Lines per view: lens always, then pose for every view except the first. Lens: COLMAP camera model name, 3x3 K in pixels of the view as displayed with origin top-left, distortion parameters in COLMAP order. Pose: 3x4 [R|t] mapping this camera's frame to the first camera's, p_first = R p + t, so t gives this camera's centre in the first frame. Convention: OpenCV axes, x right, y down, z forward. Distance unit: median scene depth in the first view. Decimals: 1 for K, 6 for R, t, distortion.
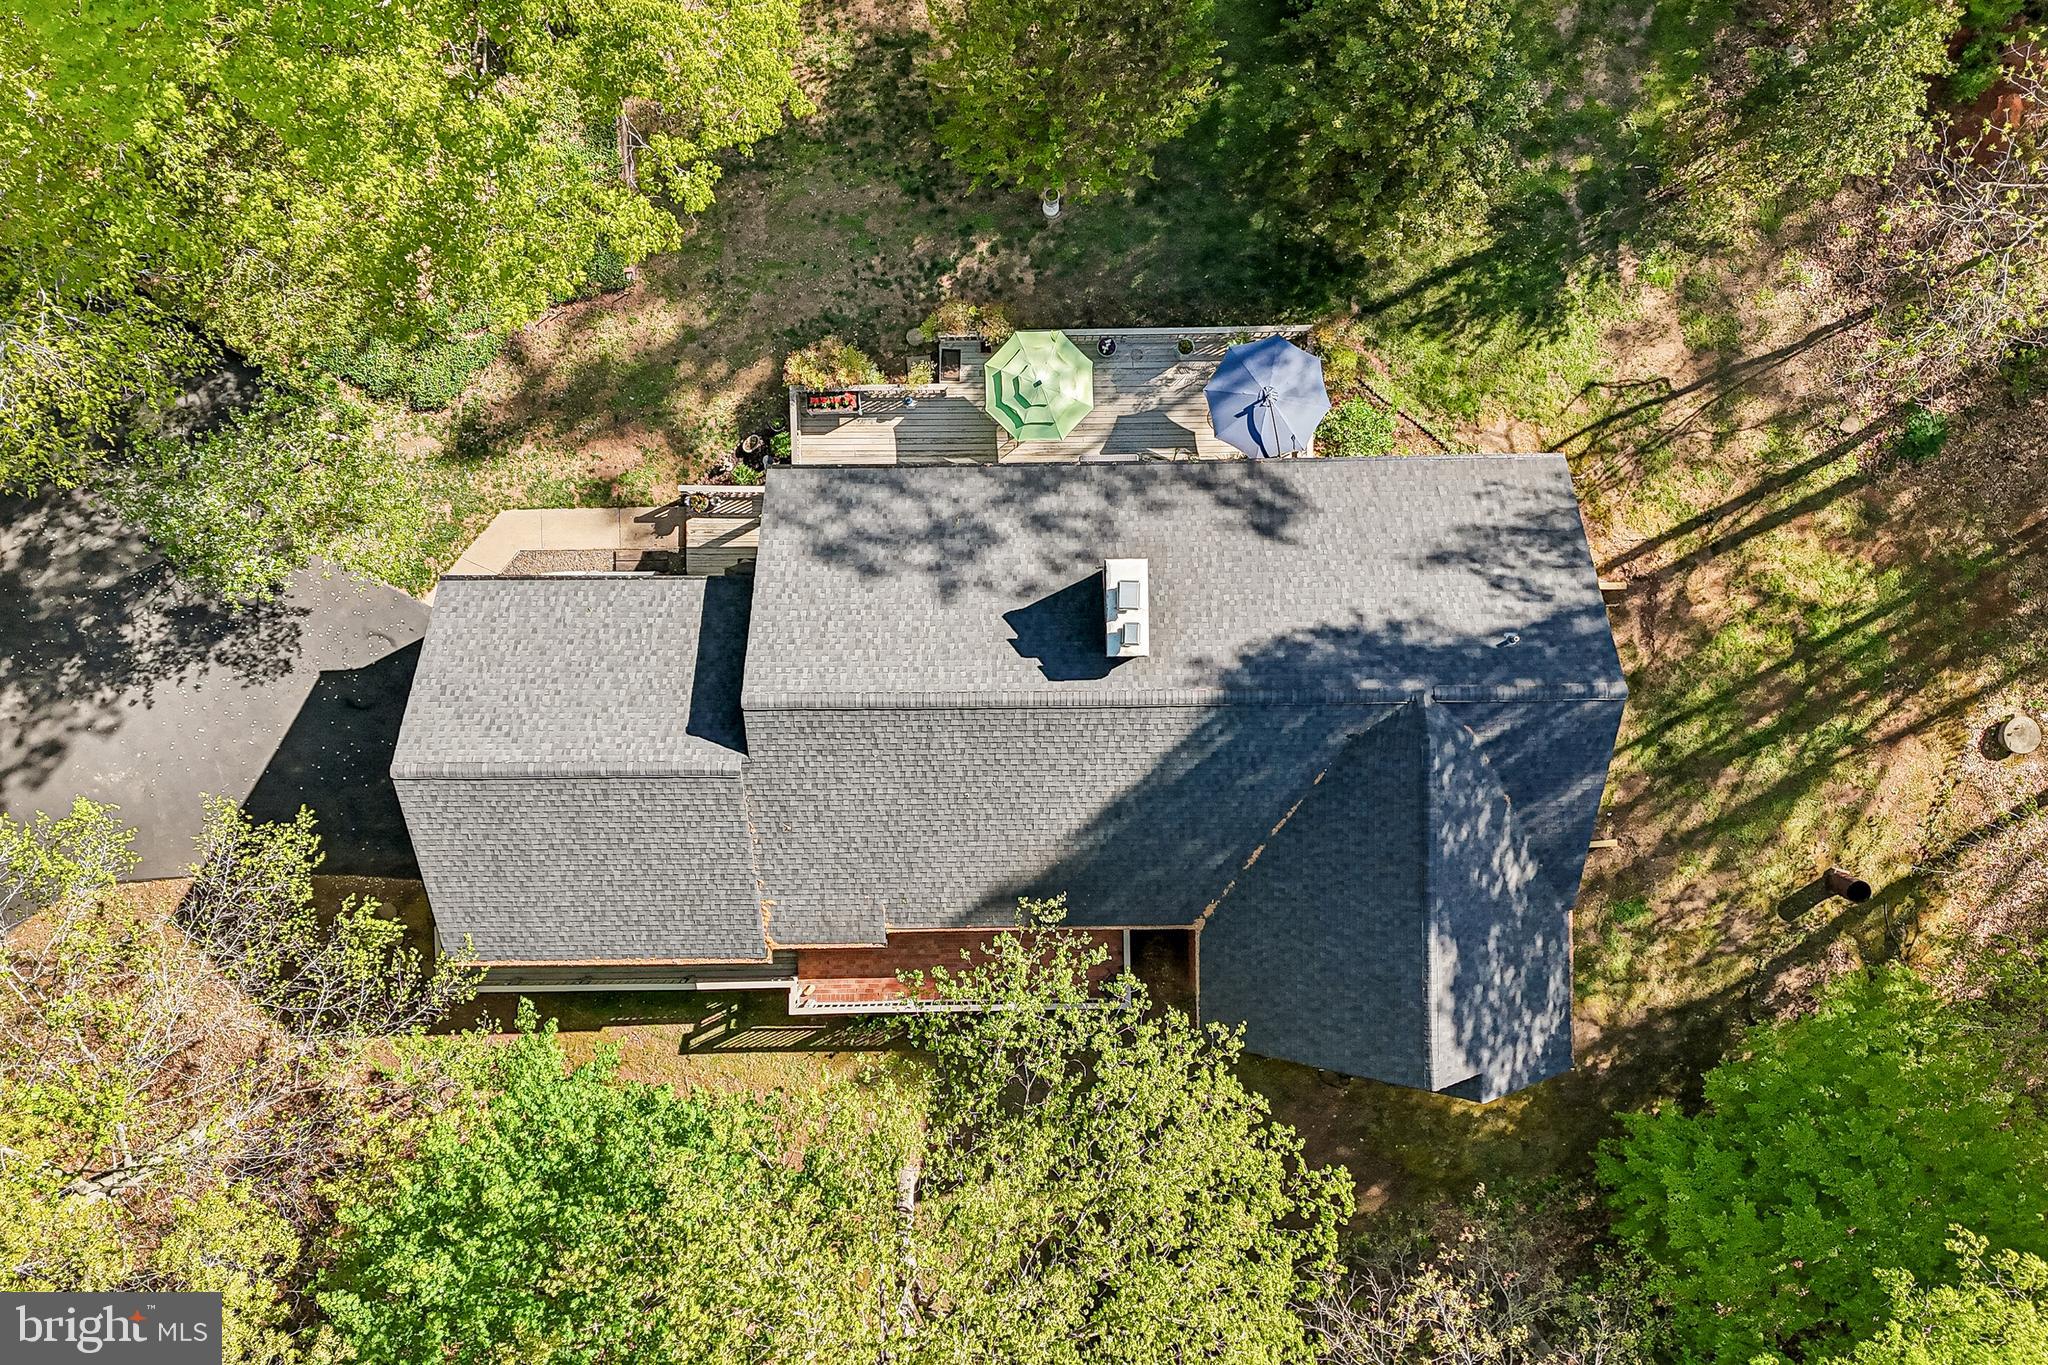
lens RADIAL K [[1487.4, 0, 1029.0], [0, 1487.4, 665.7], [0, 0, 1]] dist [0.028229, 0.006385]
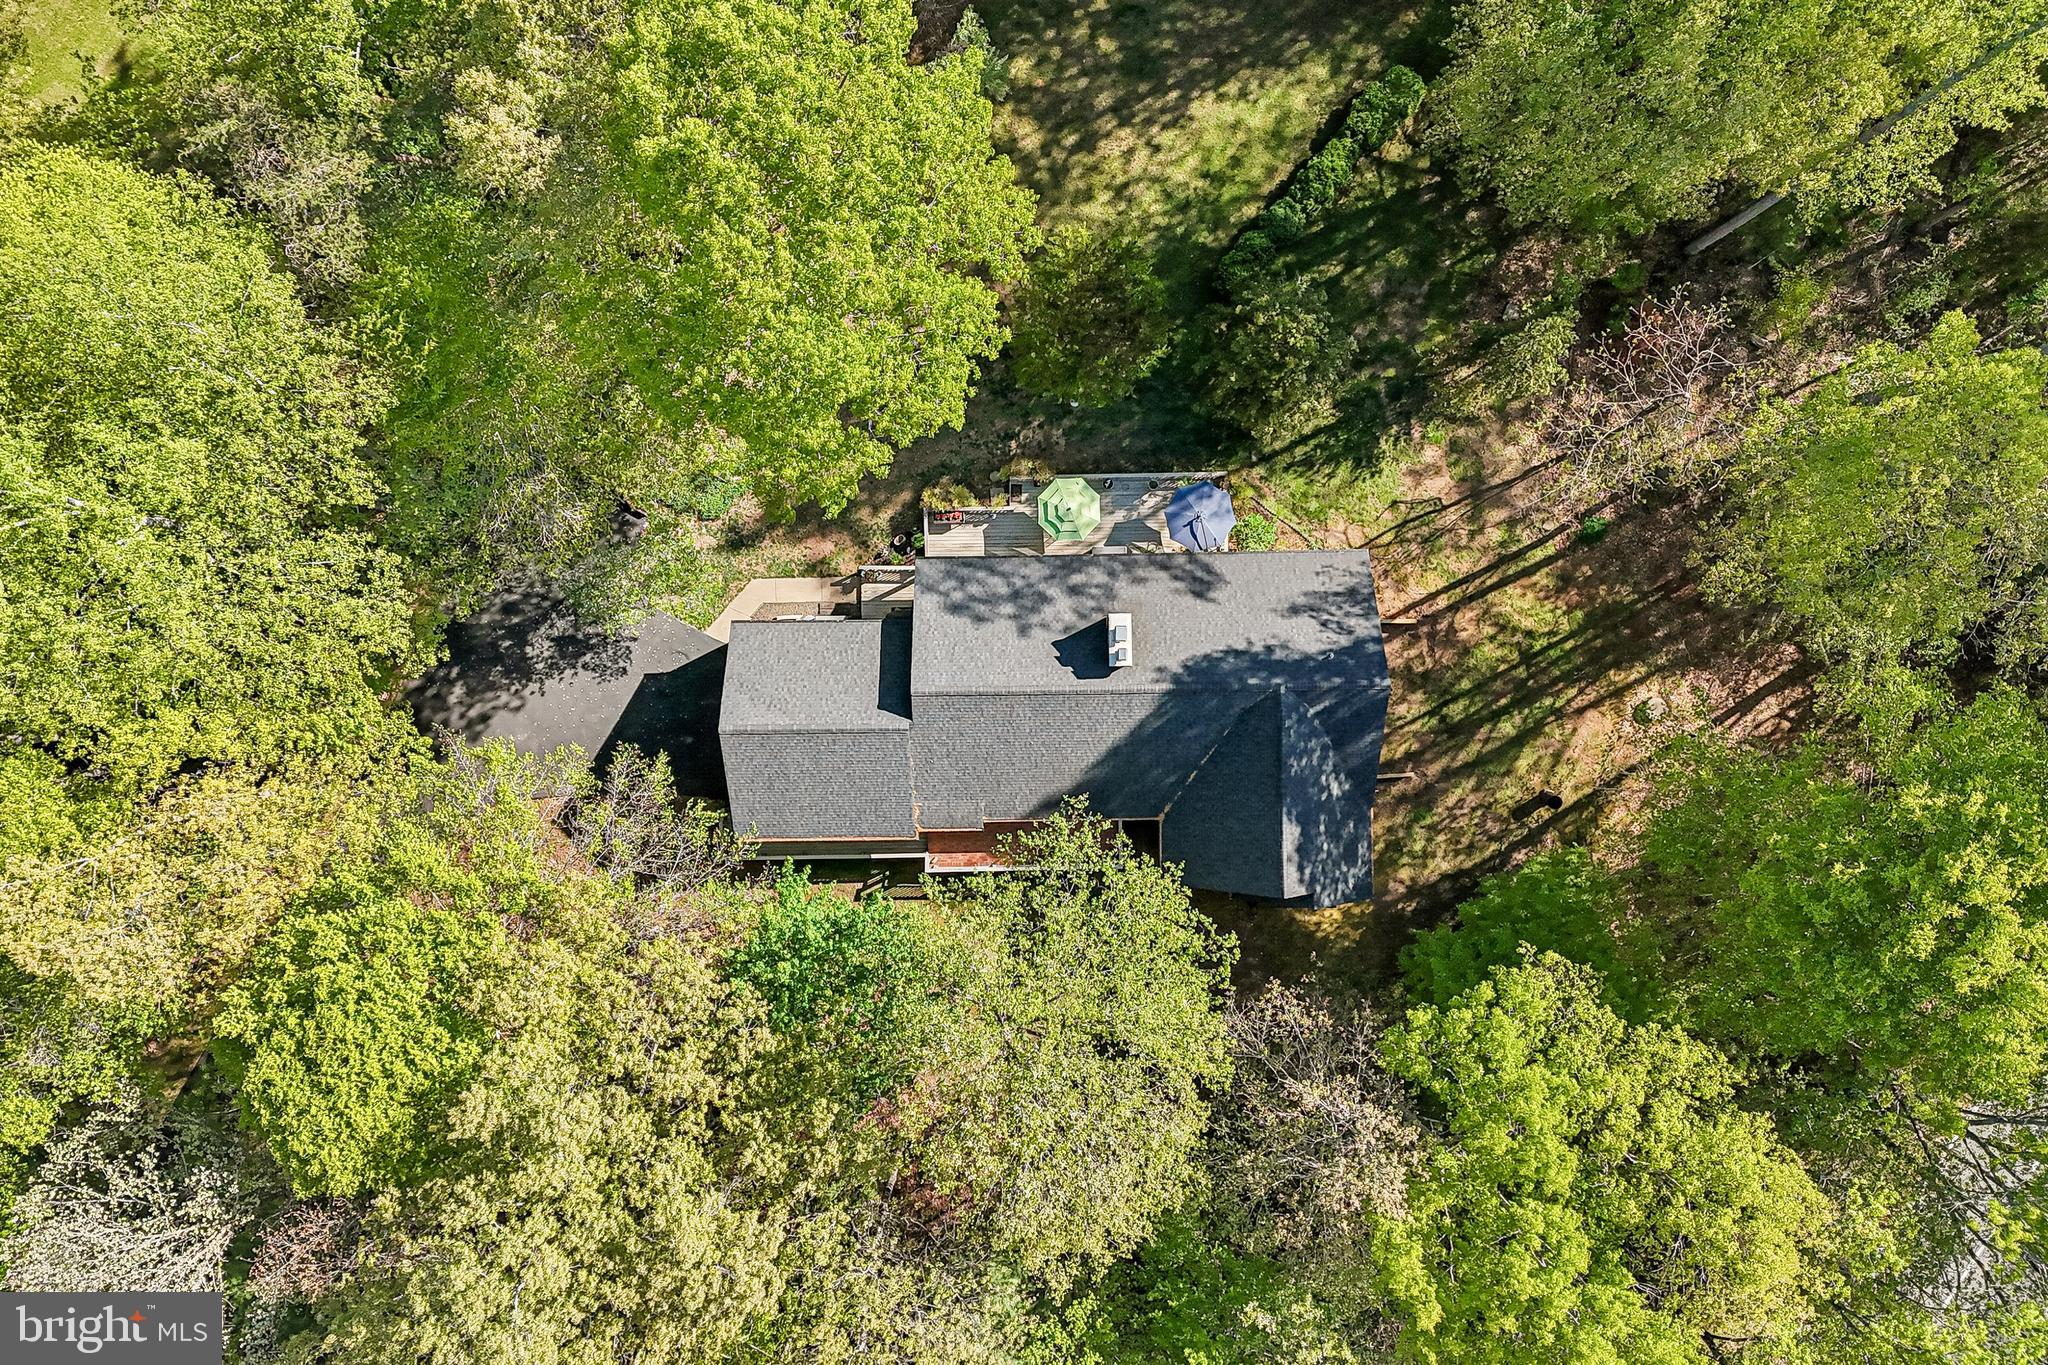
lens RADIAL K [[1554.0, 0, 1013.5], [0, 1554.0, 672.1], [0, 0, 1]] dist [0.072457, -0.066506]
pose [[0.999993, -0.002872, -0.002559, -0.052201], [0.002908, 0.999894, 0.014251, -0.022536], [0.002518, -0.014259, 0.999895, -0.780887]]
